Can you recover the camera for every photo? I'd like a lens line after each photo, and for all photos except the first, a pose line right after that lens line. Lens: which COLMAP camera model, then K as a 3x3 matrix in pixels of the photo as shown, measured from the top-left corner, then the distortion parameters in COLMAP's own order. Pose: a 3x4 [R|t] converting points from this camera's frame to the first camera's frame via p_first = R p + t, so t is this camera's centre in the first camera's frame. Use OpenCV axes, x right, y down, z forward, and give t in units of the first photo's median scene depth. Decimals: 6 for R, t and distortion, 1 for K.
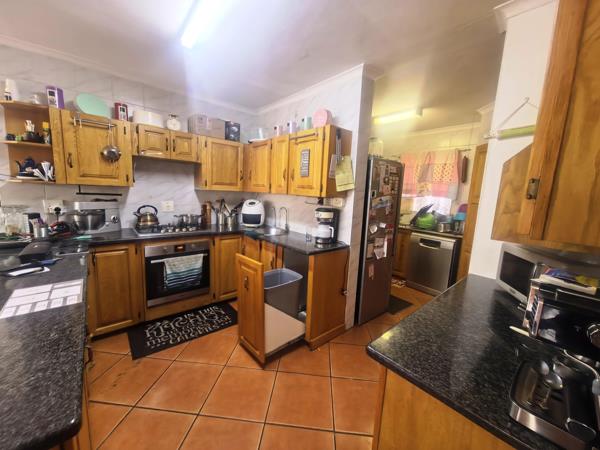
lens RADIAL K [[238.5, 0, 301.3], [0, 238.5, 225.9], [0, 0, 1]] dist [0.000850, -0.000104]
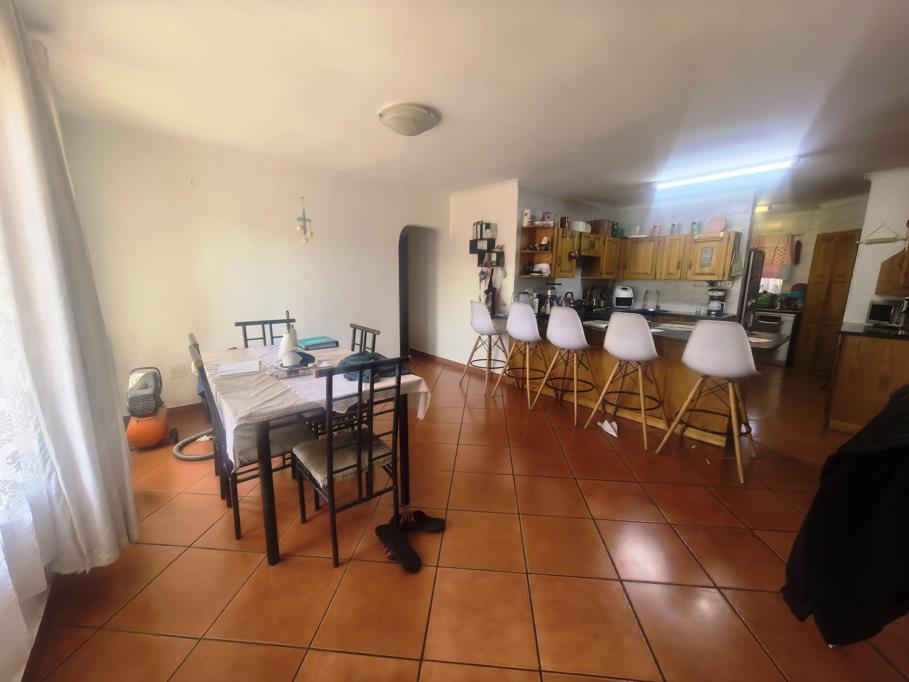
lens RADIAL K [[359.1, 0, 456.2], [0, 359.1, 342.2], [0, 0, 1]] dist [0.001011, 0.000542]
pose [[0.999399, -0.031360, -0.014757, -1.181122], [0.031857, 0.998888, 0.034748, 0.096585], [0.013651, -0.035197, 0.999287, -0.938495]]
